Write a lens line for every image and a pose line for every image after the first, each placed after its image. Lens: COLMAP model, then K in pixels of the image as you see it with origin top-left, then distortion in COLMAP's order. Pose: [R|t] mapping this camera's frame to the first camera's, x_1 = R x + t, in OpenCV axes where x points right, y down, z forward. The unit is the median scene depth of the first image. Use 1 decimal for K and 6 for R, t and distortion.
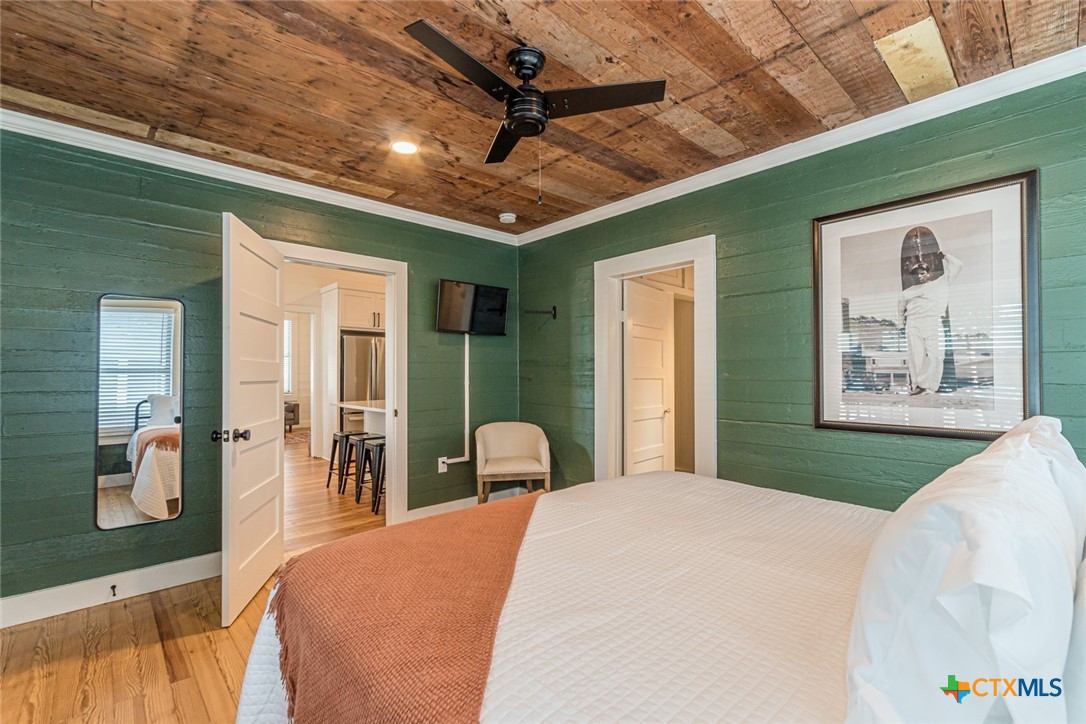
lens RADIAL K [[482.6, 0, 546.2], [0, 482.6, 370.0], [0, 0, 1]] dist [0.015543, 0.000664]
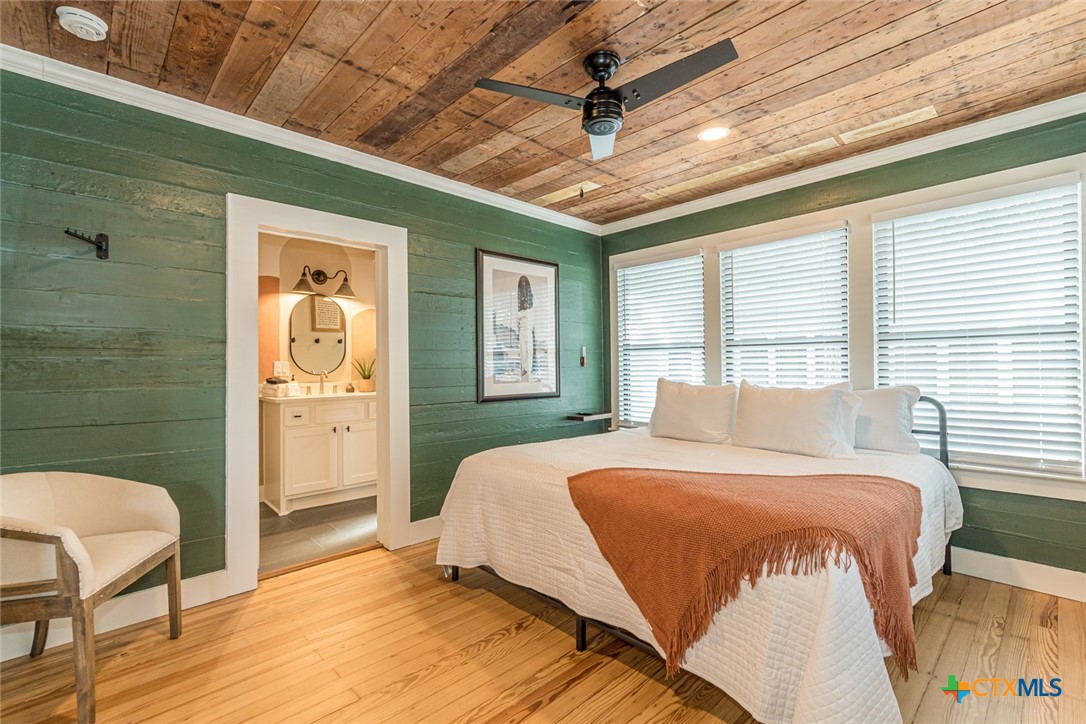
lens RADIAL K [[482.6, 0, 542.8], [0, 482.6, 359.4], [0, 0, 1]] dist [0.015543, 0.000664]
pose [[-0.007761, 0.013871, 0.999874, -0.794054], [0.000657, 0.999904, -0.013866, 0.017664], [-0.999970, 0.000550, -0.007770, 0.825212]]
